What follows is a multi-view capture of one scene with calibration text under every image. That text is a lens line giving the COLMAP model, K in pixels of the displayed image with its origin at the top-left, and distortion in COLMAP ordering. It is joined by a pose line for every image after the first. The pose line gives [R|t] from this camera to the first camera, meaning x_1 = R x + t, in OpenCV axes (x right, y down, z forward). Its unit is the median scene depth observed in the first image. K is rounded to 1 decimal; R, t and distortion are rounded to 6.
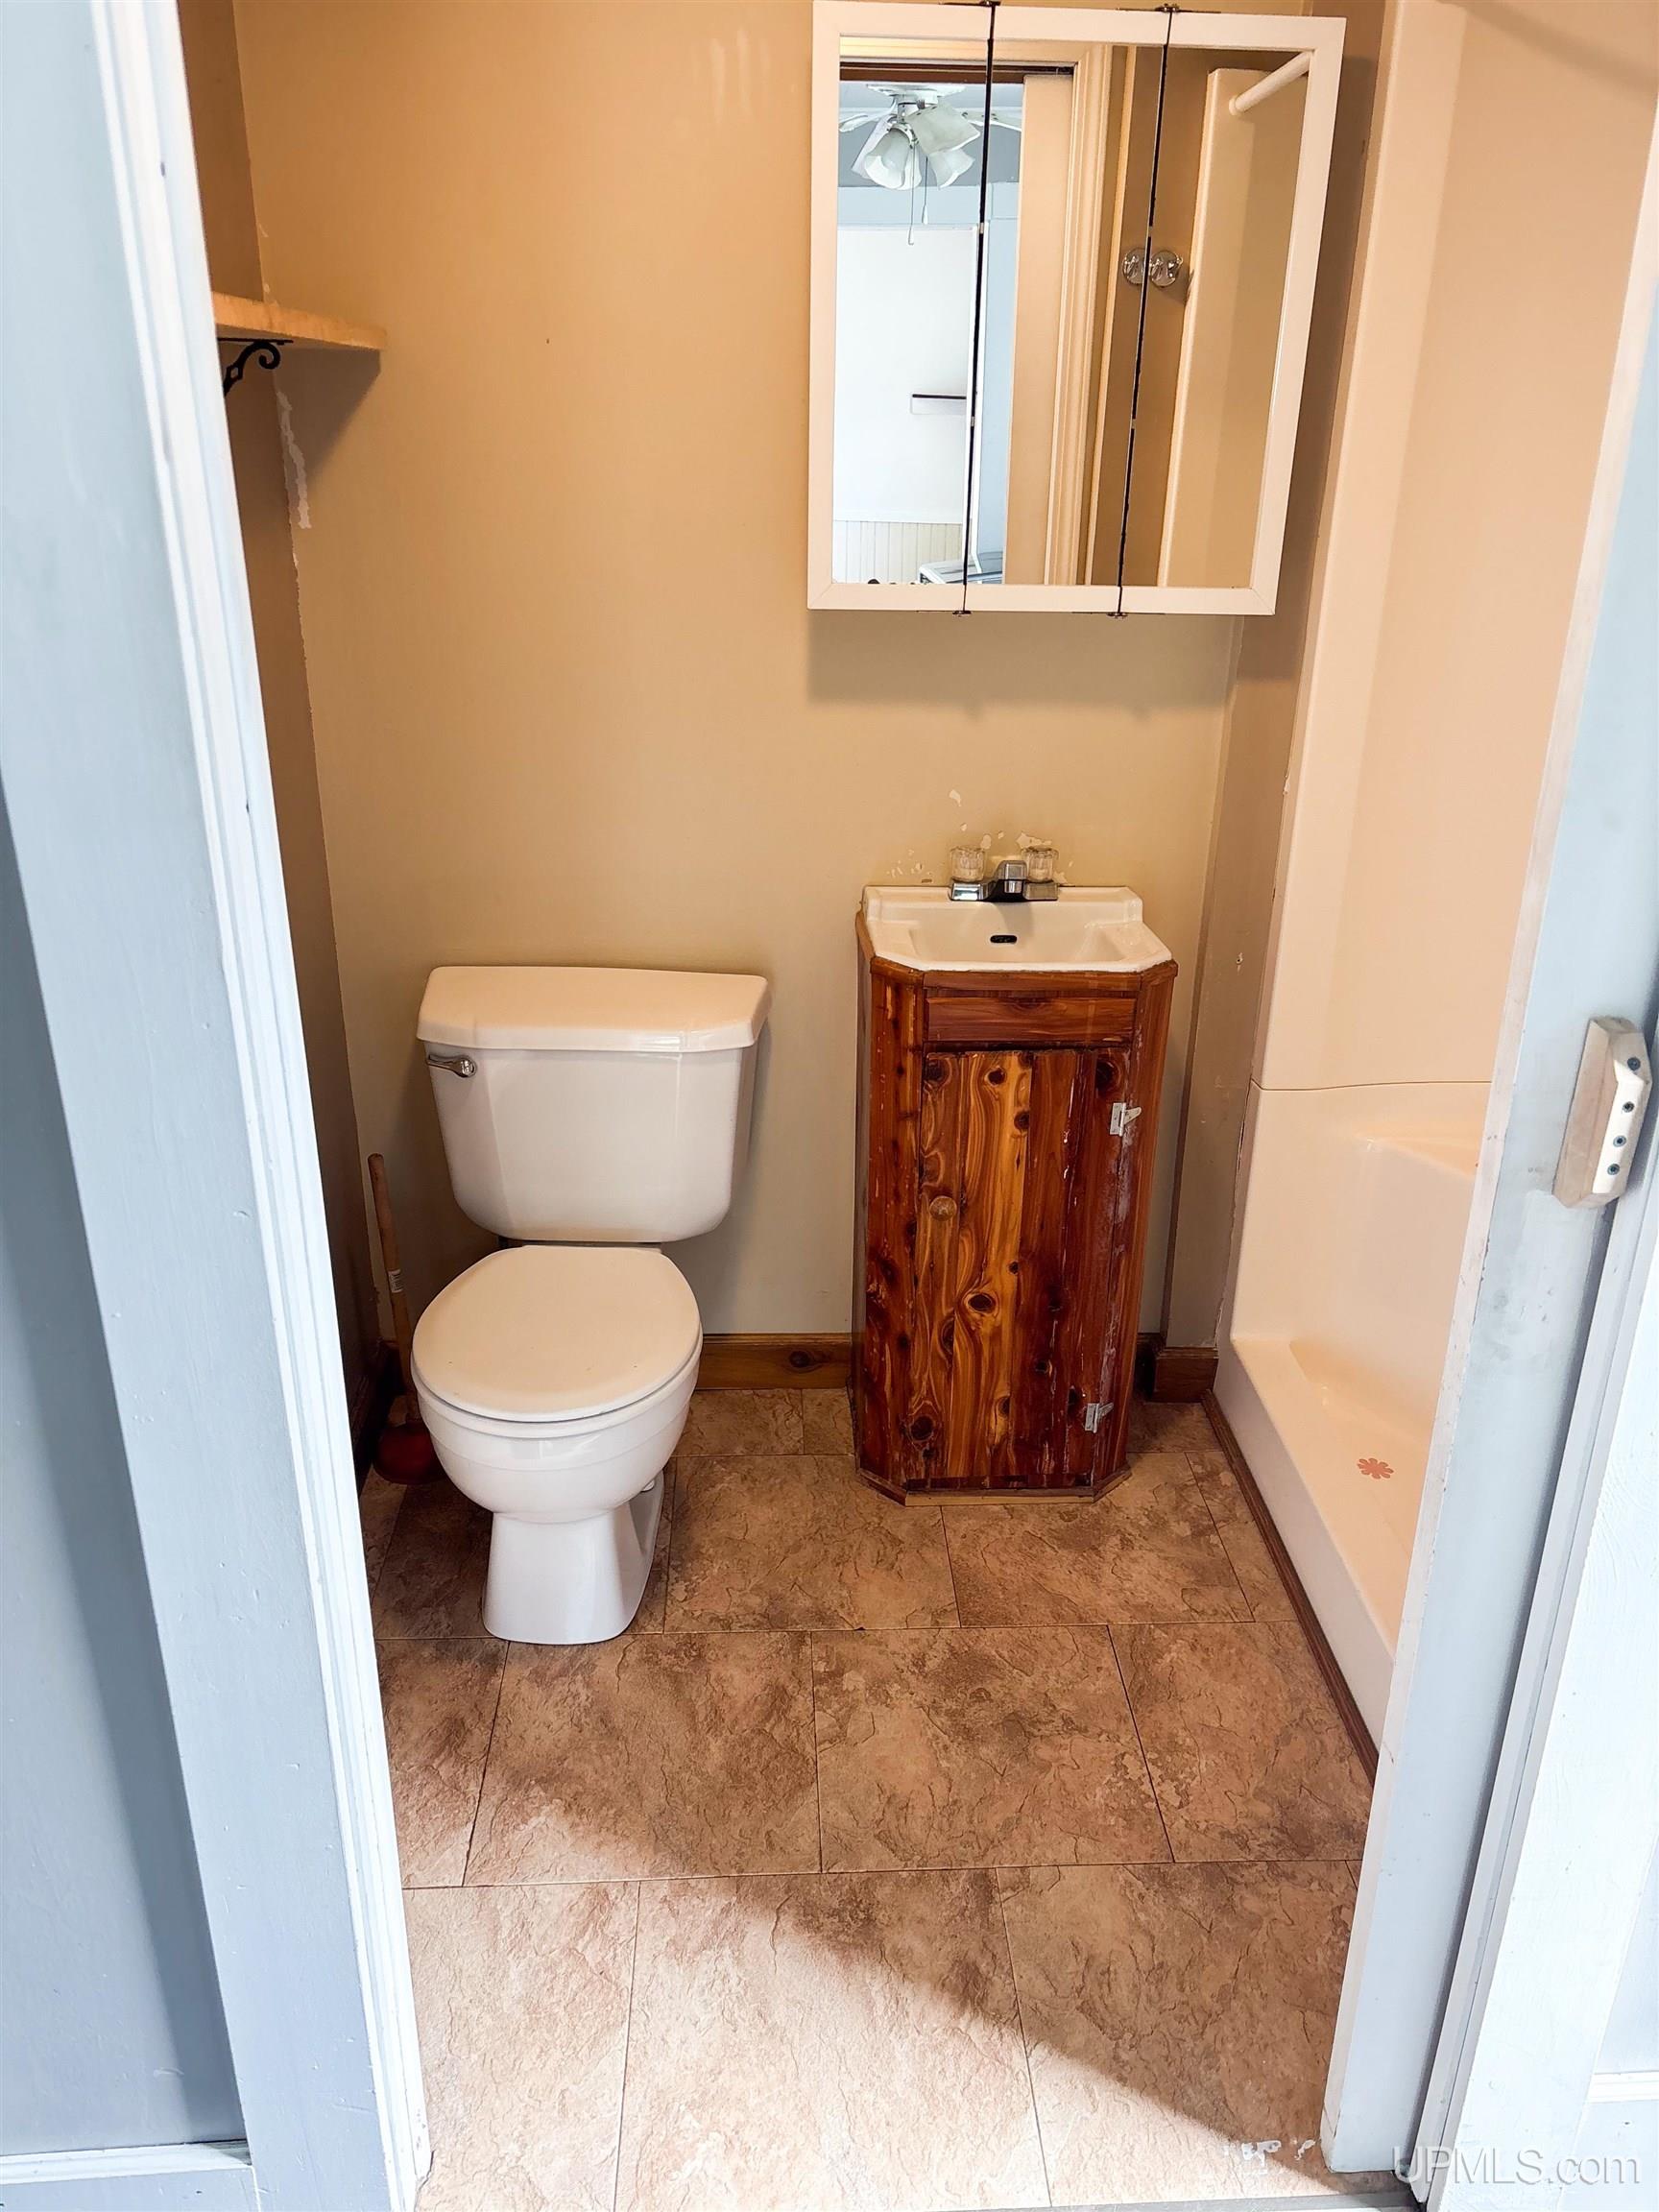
lens RADIAL K [[1673.3, 0, 824.0], [0, 1673.3, 1116.2], [0, 0, 1]] dist [0.005439, 0.004809]
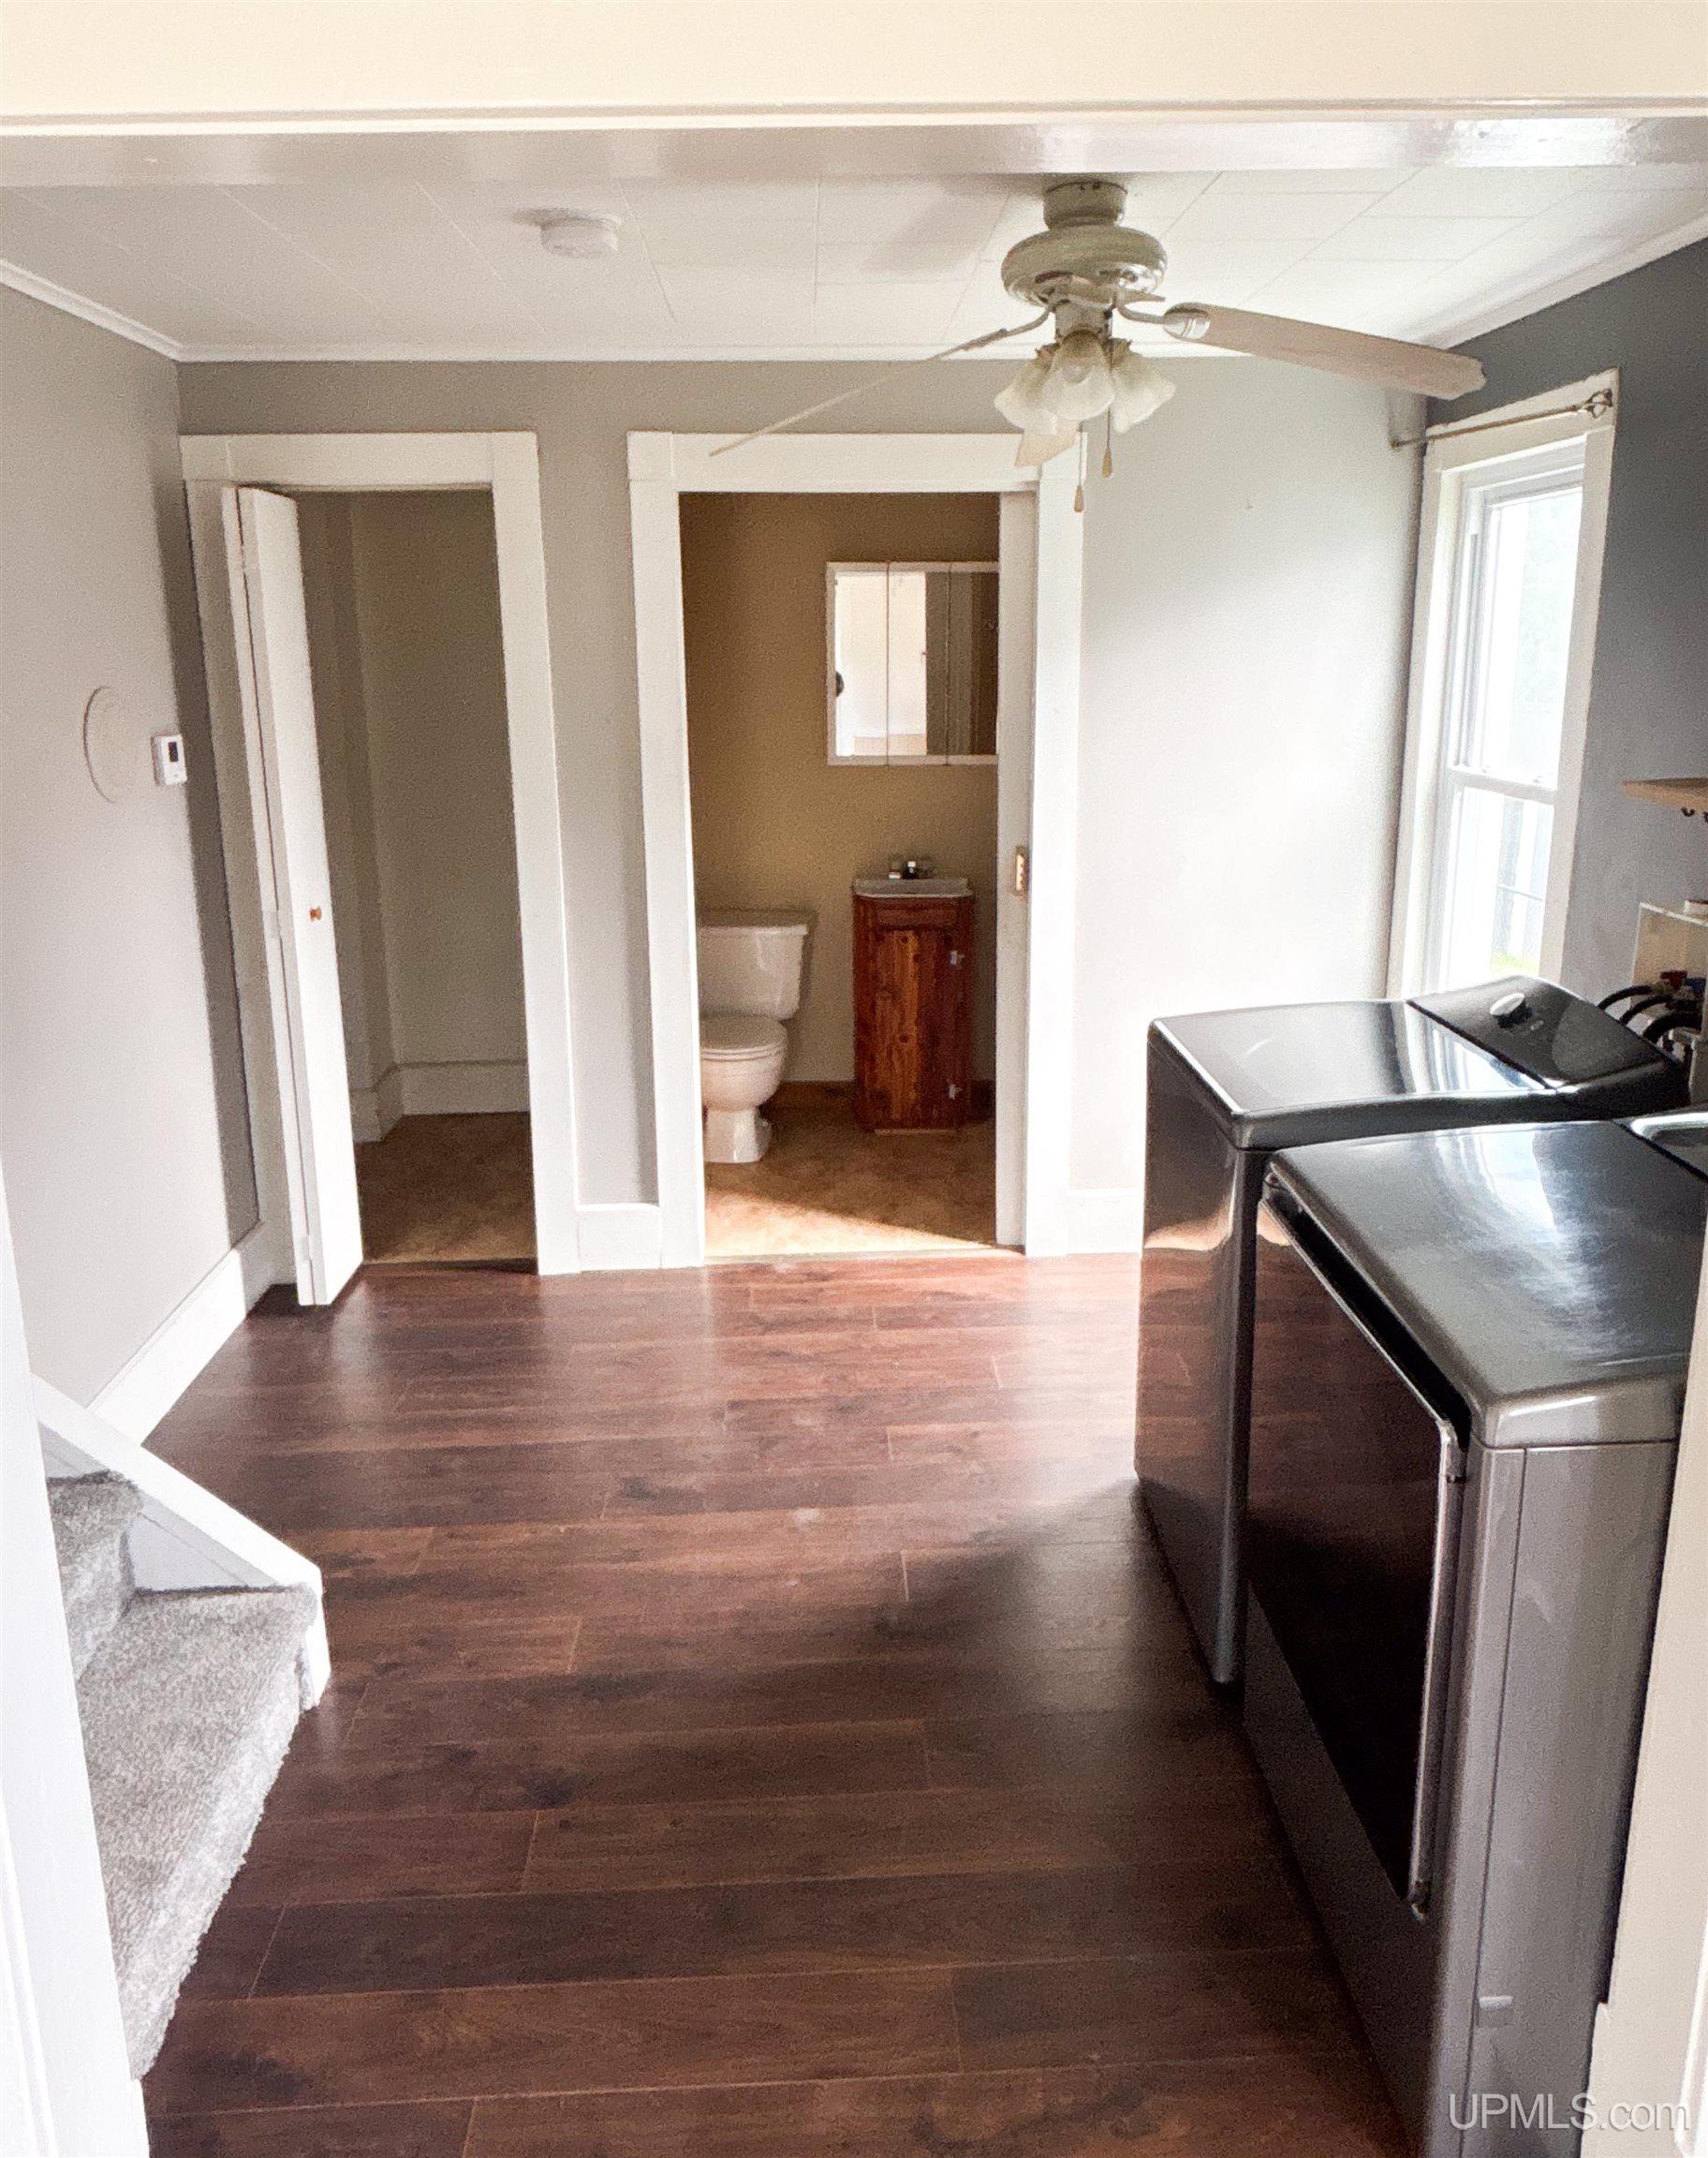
lens RADIAL K [[1633.1, 0, 859.9], [0, 1633.1, 1071.4], [0, 0, 1]] dist [0.006347, 0.002469]
pose [[0.999787, -0.013395, -0.015675, 0.070651], [0.010888, 0.988571, -0.150362, 0.540181], [0.017510, 0.150160, 0.988507, -1.412878]]
